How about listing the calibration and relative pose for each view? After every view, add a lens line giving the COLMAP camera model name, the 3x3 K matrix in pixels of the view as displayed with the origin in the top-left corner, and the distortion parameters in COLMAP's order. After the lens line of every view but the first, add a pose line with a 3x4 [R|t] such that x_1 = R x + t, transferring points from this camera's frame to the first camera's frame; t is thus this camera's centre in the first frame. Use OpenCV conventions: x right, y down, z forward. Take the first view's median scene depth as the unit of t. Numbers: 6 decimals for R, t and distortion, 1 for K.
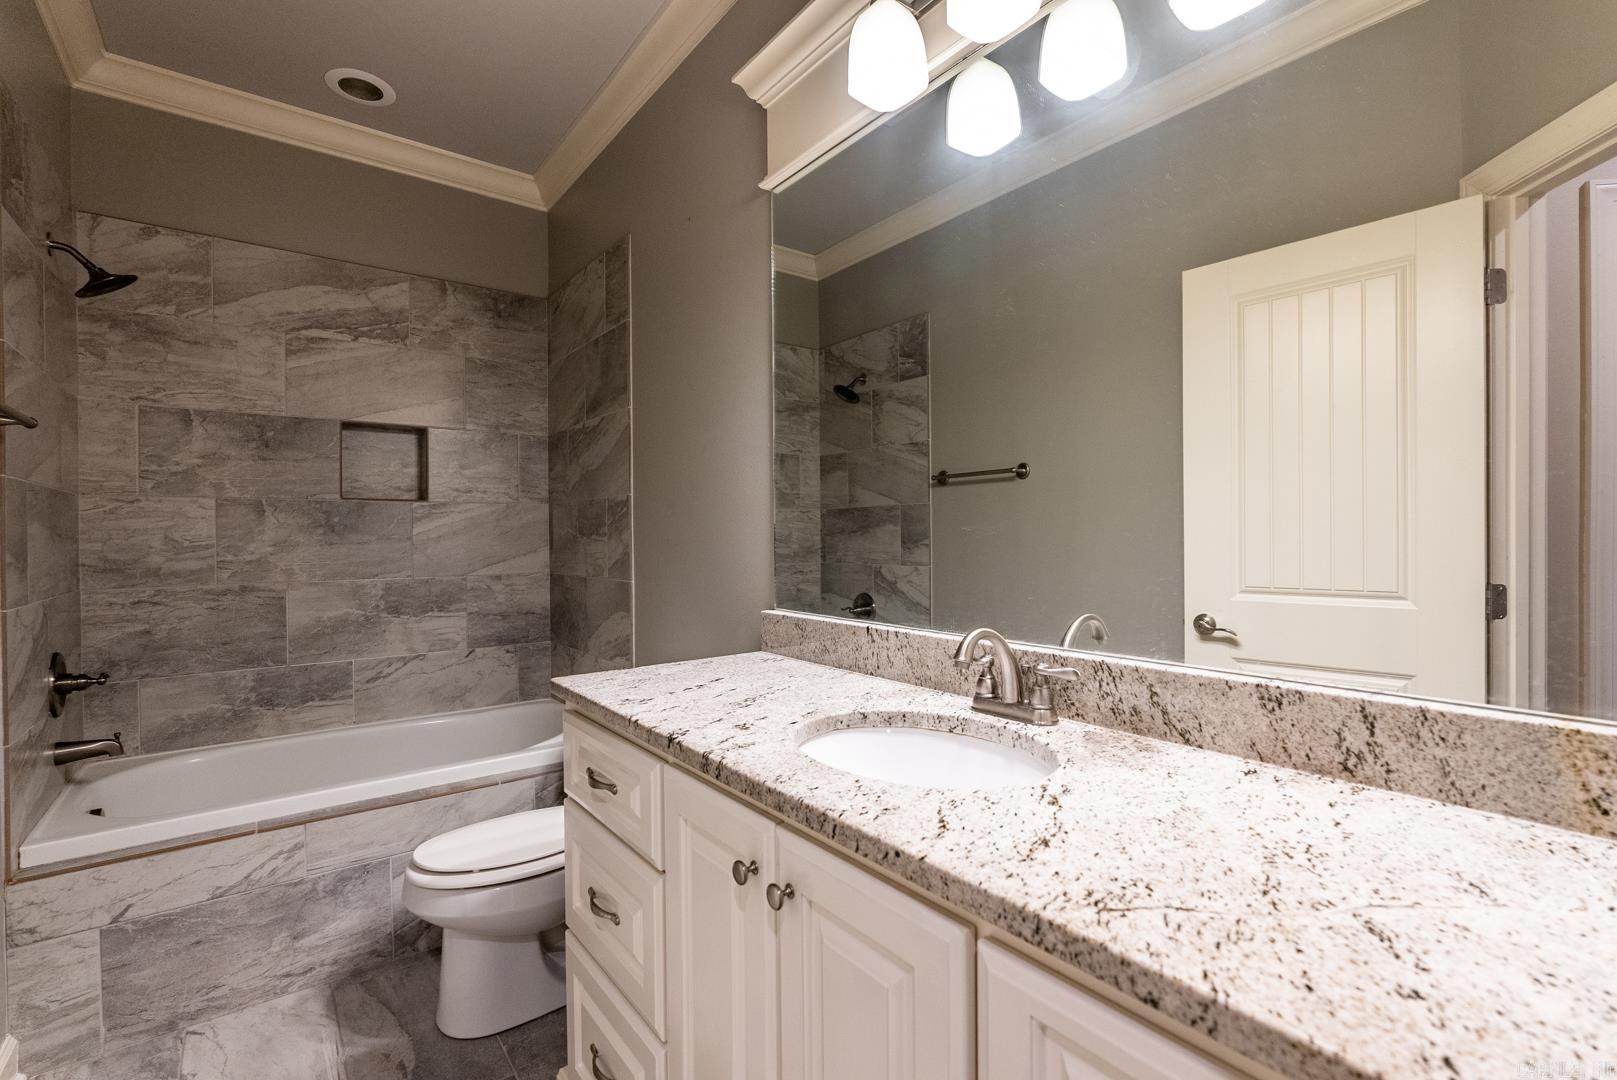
lens RADIAL K [[717.2, 0, 802.8], [0, 717.2, 540.9], [0, 0, 1]] dist [-0.006389, 0.000399]
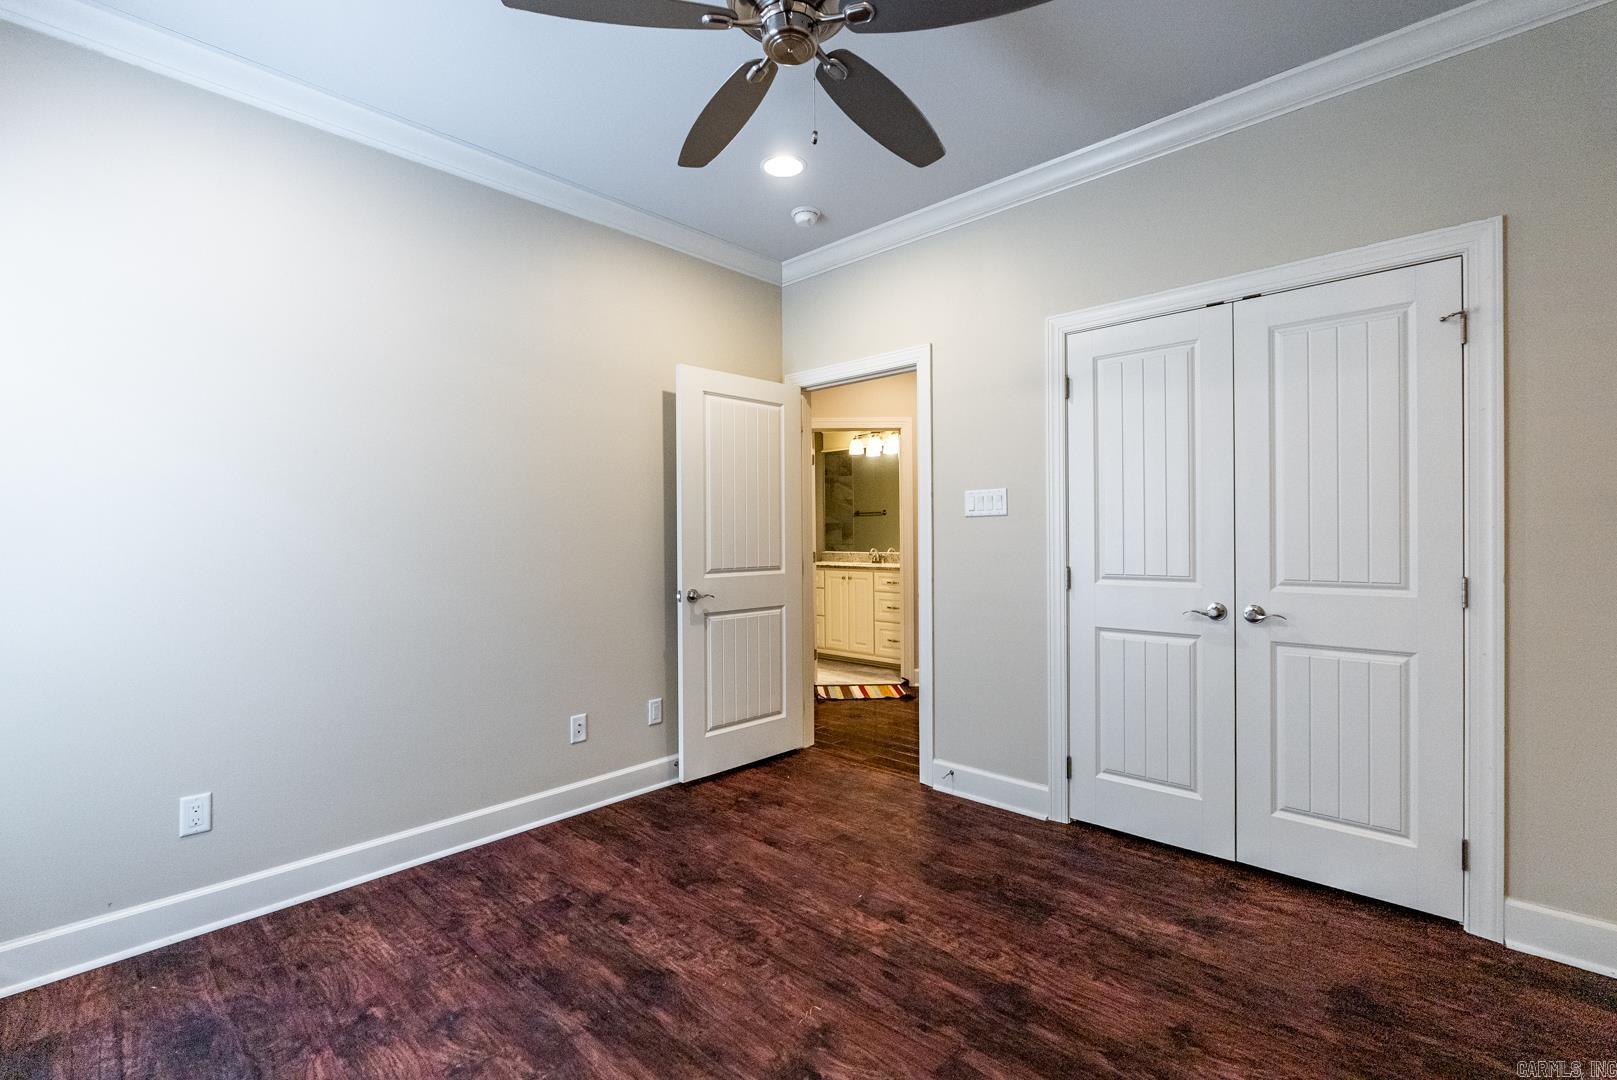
lens RADIAL K [[717.2, 0, 808.7], [0, 717.2, 538.6], [0, 0, 1]] dist [-0.006389, 0.000399]
pose [[0.985789, -0.001496, 0.167982, -1.283625], [0.001544, 0.999999, -0.000156, 0.027410], [-0.167981, 0.000413, 0.985790, -4.796131]]
